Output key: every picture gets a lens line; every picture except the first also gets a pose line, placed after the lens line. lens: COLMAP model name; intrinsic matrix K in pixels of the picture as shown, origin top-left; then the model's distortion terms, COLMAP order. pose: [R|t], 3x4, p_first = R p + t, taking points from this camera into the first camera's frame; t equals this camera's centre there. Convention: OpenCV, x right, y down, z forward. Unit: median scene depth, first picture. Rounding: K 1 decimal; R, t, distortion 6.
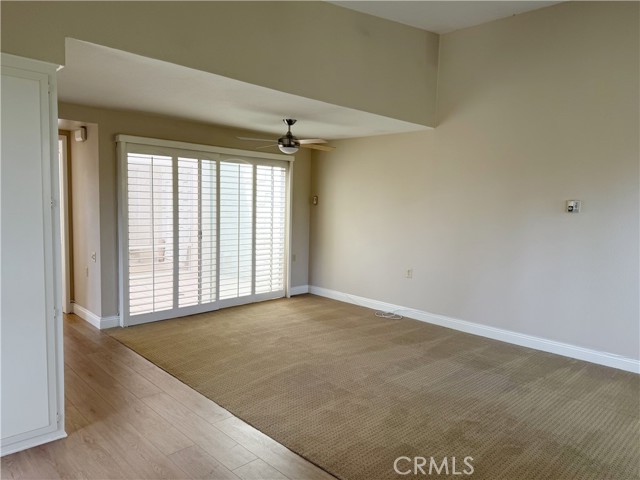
lens RADIAL K [[451.8, 0, 320.0], [0, 451.8, 240.0], [0, 0, 1]] dist [0.062292, -0.079644]
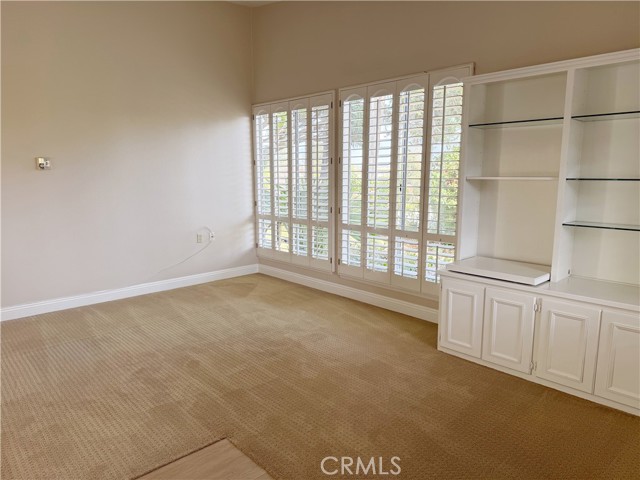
lens RADIAL K [[451.8, 0, 320.0], [0, 451.8, 240.0], [0, 0, 1]] dist [0.062292, -0.079644]
pose [[0.055844, -0.180101, 0.982062, -1.005469], [0.092921, 0.980265, 0.174488, -0.066432], [-0.994106, 0.081510, 0.071477, 0.788623]]
